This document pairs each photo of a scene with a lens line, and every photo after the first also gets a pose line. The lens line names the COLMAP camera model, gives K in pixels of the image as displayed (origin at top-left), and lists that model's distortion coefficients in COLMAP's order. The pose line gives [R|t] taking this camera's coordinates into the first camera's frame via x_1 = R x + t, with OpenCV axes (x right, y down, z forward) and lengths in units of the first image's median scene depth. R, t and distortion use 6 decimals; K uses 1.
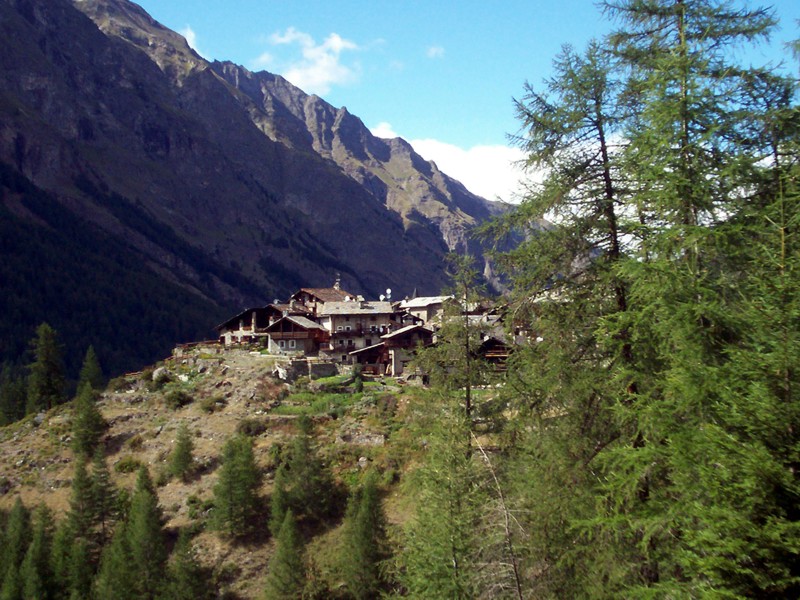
lens RADIAL K [[828.2, 0, 399.9], [0, 828.2, 302.0], [0, 0, 1]] dist [-0.053929, 0.000000]
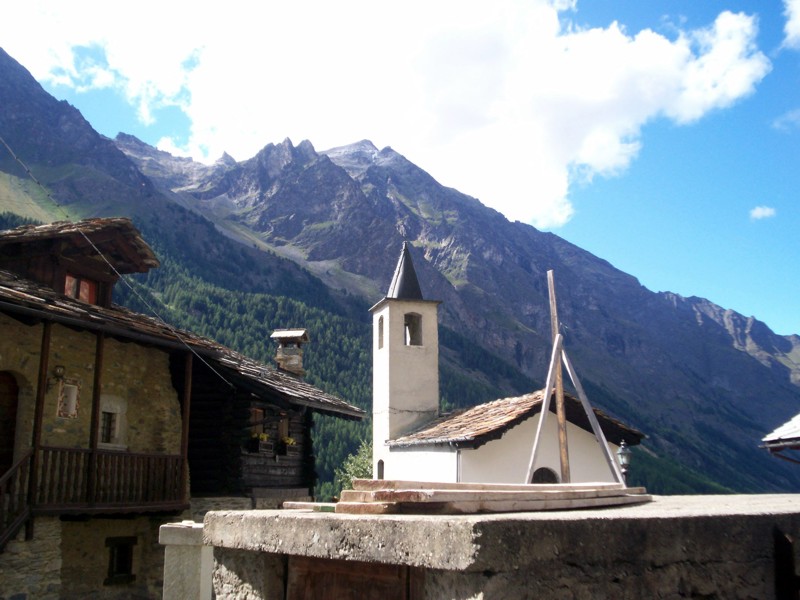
lens RADIAL K [[828.2, 0, 399.4], [0, 828.2, 295.6], [0, 0, 1]] dist [-0.053929, 0.000000]
pose [[0.911851, -0.081650, -0.402319, -0.047920], [0.006947, 0.982950, -0.183744, -0.011806], [0.410462, 0.164752, 0.896871, -0.502128]]
